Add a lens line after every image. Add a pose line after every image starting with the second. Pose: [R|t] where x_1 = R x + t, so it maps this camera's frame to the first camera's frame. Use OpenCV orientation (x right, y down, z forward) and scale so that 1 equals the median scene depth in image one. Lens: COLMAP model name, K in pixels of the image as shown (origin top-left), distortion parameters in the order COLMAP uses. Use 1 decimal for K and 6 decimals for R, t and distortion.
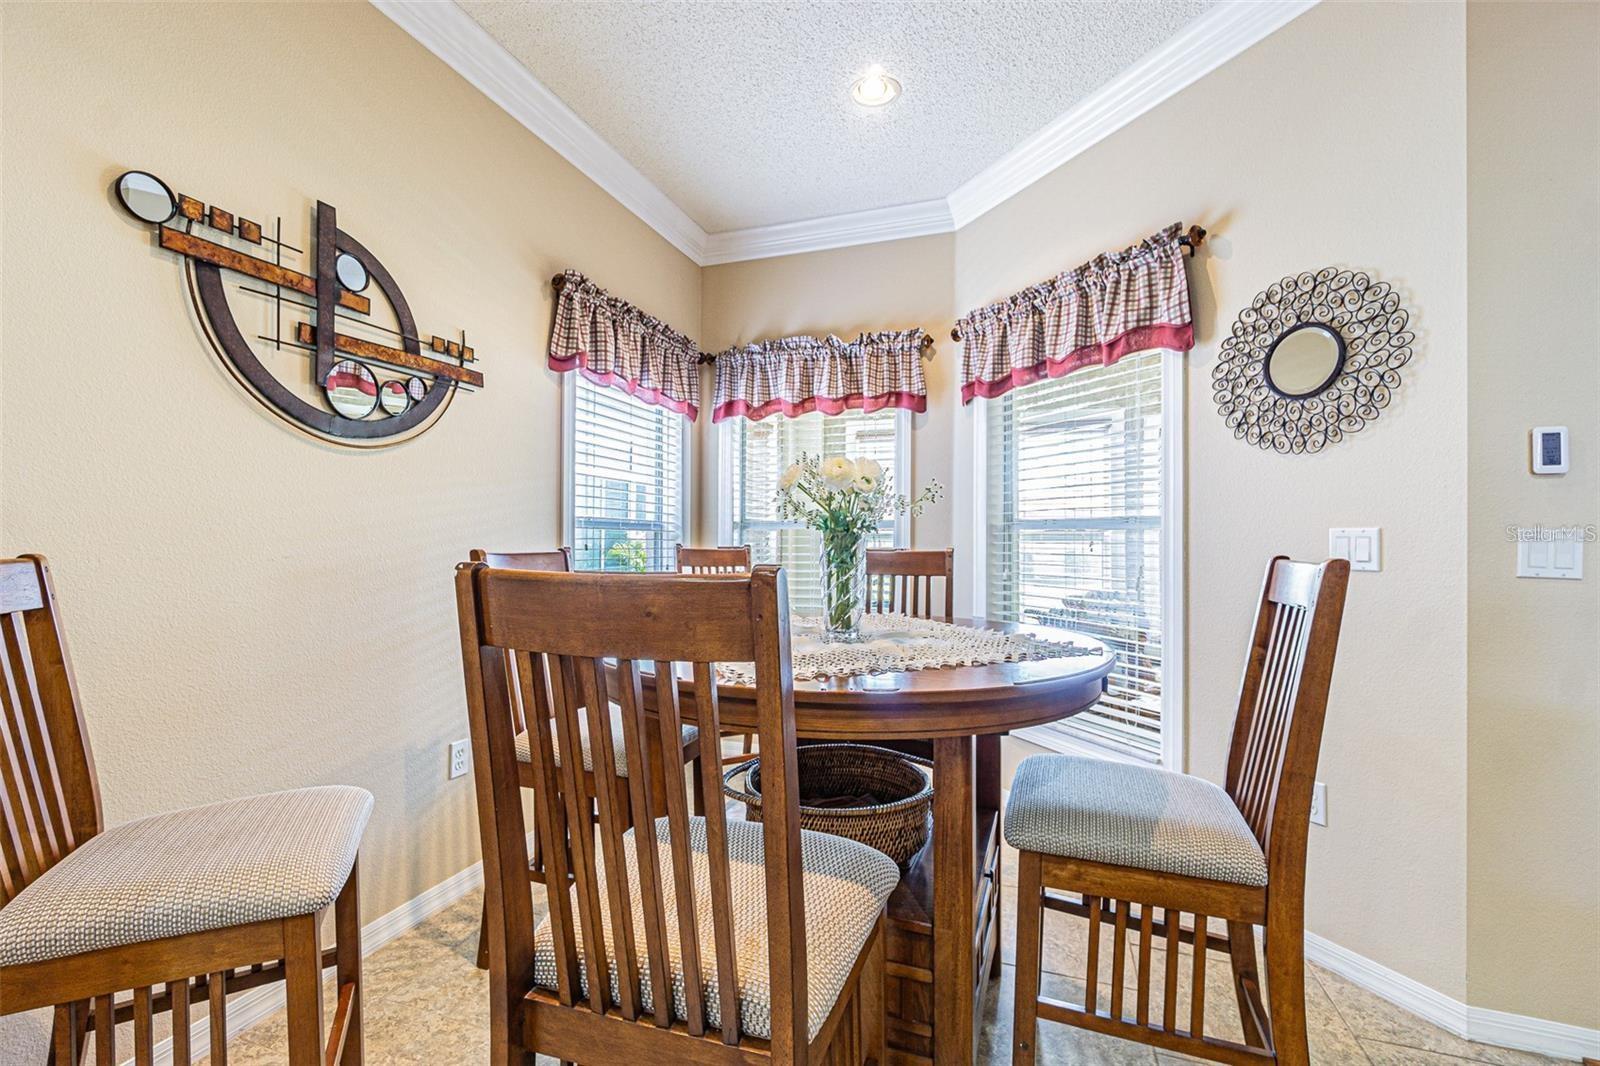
lens RADIAL K [[697.5, 0, 798.8], [0, 697.5, 536.2], [0, 0, 1]] dist [-0.003846, 0.000167]
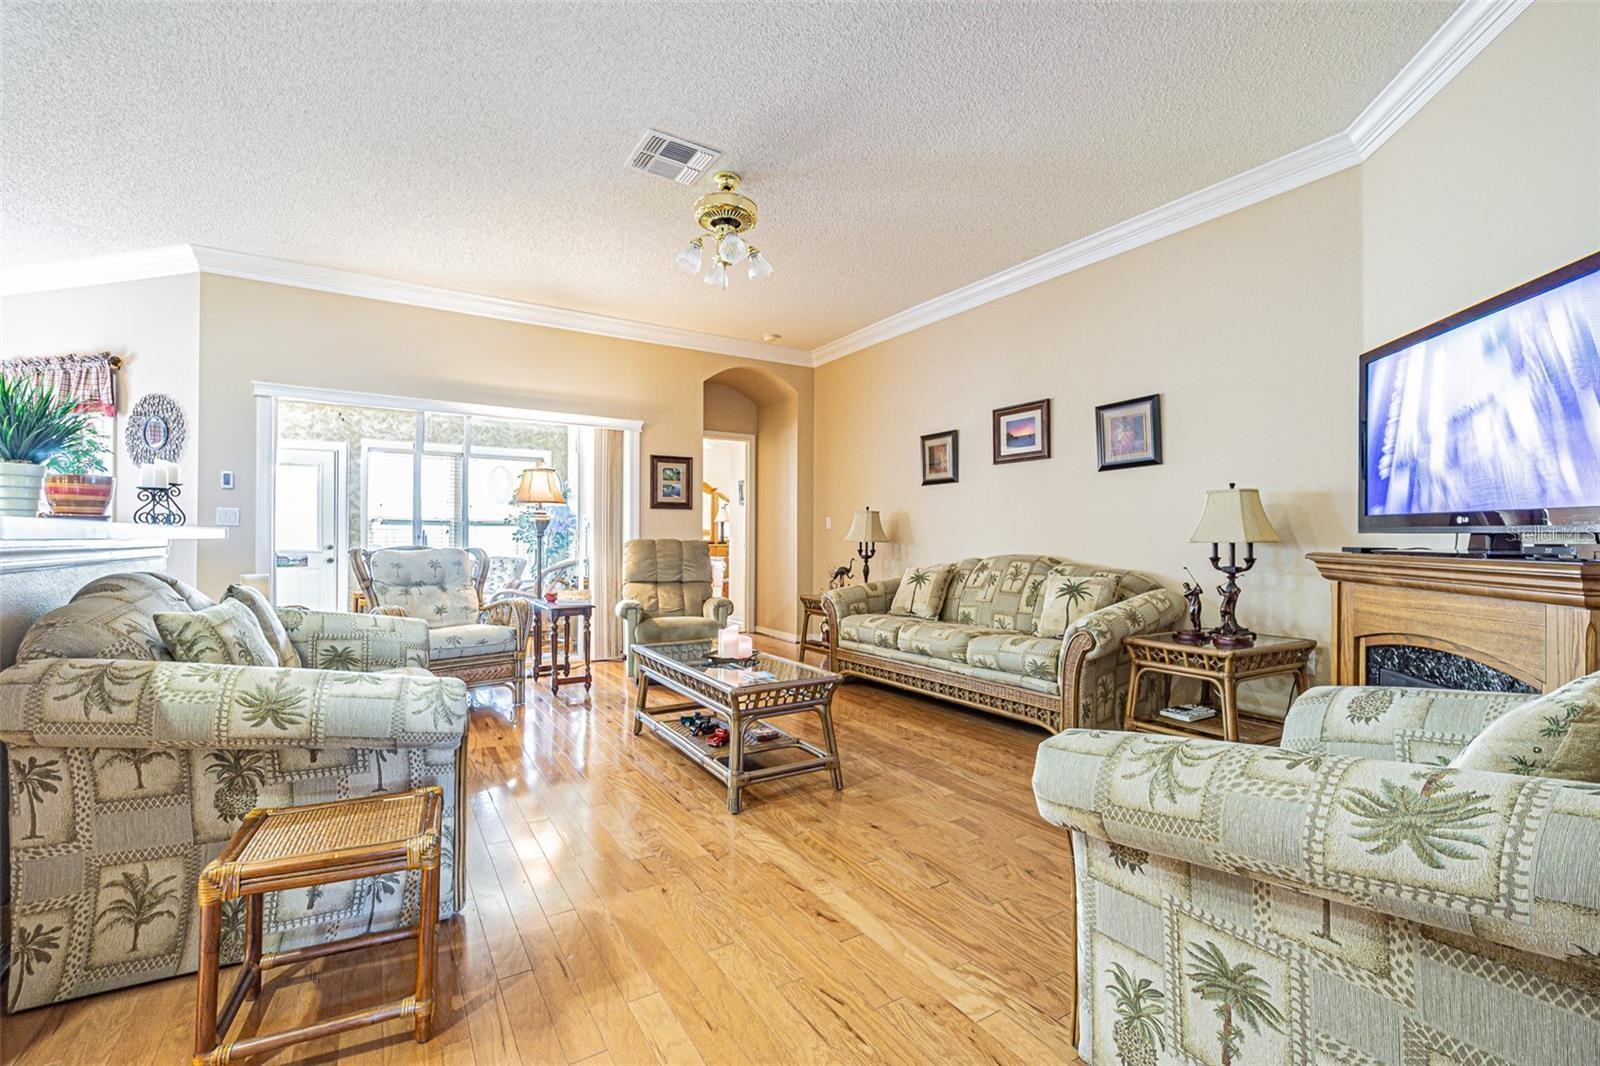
lens RADIAL K [[697.5, 0, 793.8], [0, 697.5, 532.3], [0, 0, 1]] dist [-0.003846, 0.000167]
pose [[0.636689, 0.001890, 0.771119, 0.248282], [-0.002361, 0.999997, -0.000501, 0.055555], [-0.771117, -0.001502, 0.636691, -1.655490]]
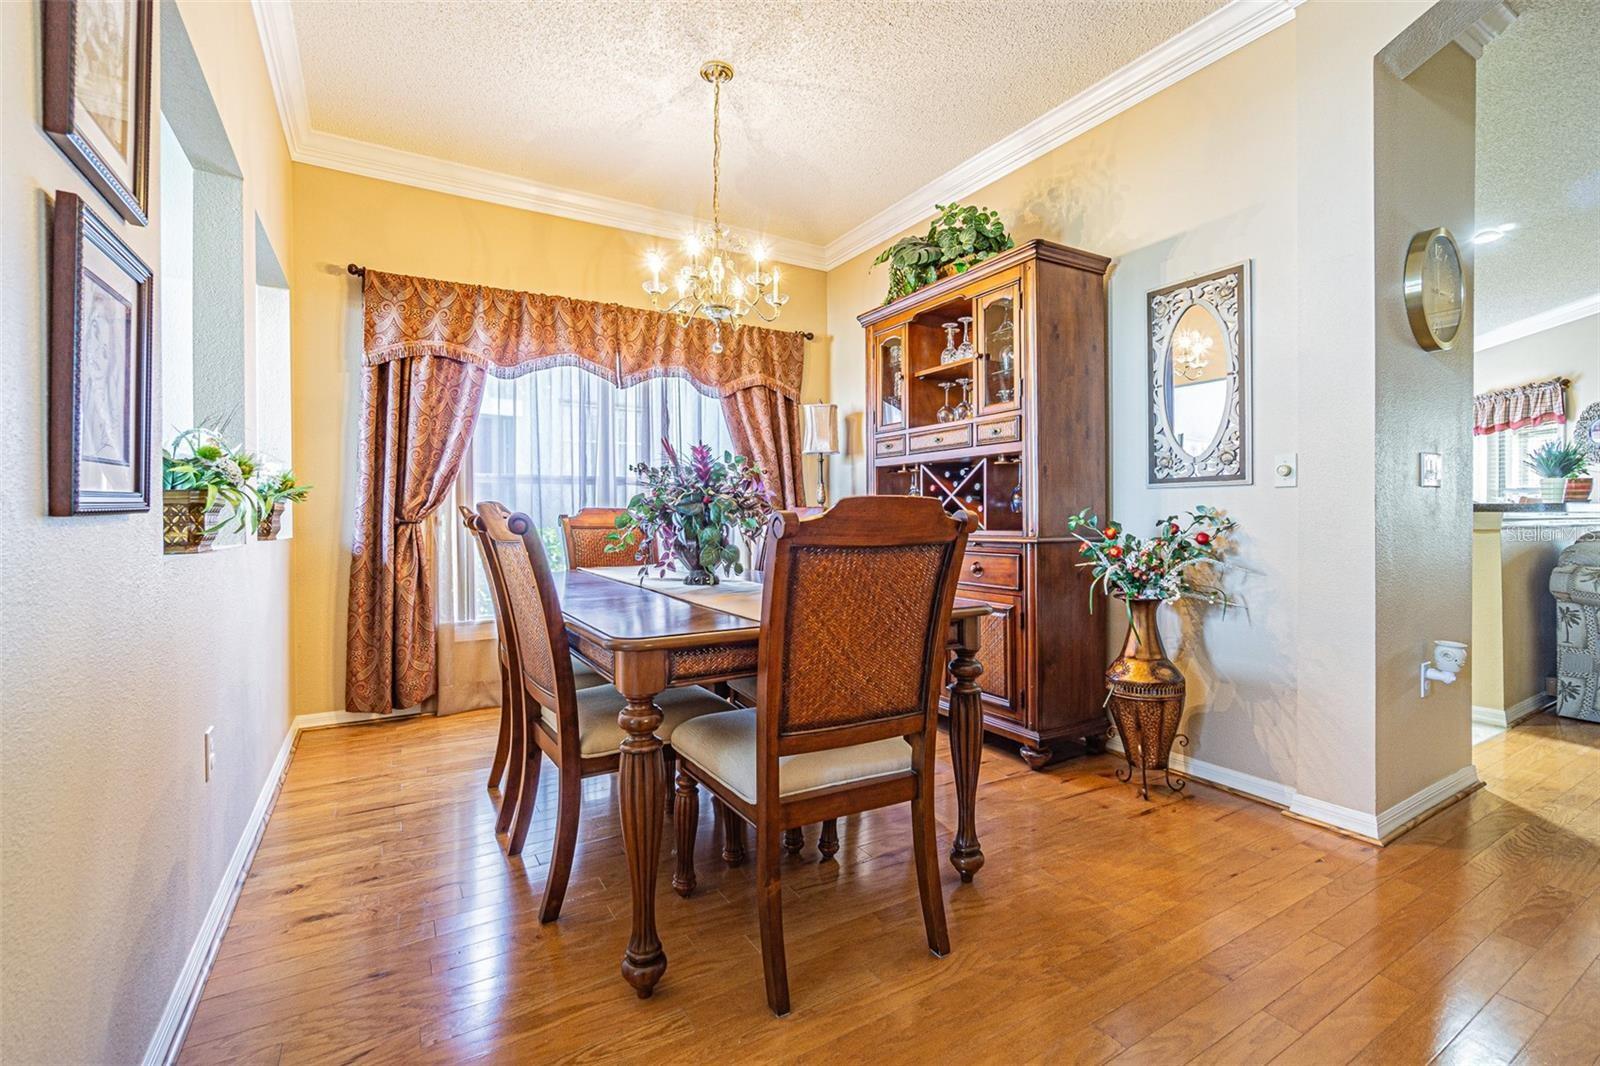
lens RADIAL K [[697.5, 0, 797.4], [0, 697.5, 517.7], [0, 0, 1]] dist [-0.003846, 0.000167]
pose [[0.765740, -0.002244, -0.643146, 0.013599], [0.007564, 0.999956, 0.005517, 0.055476], [0.643105, -0.009090, 0.765724, -2.777410]]
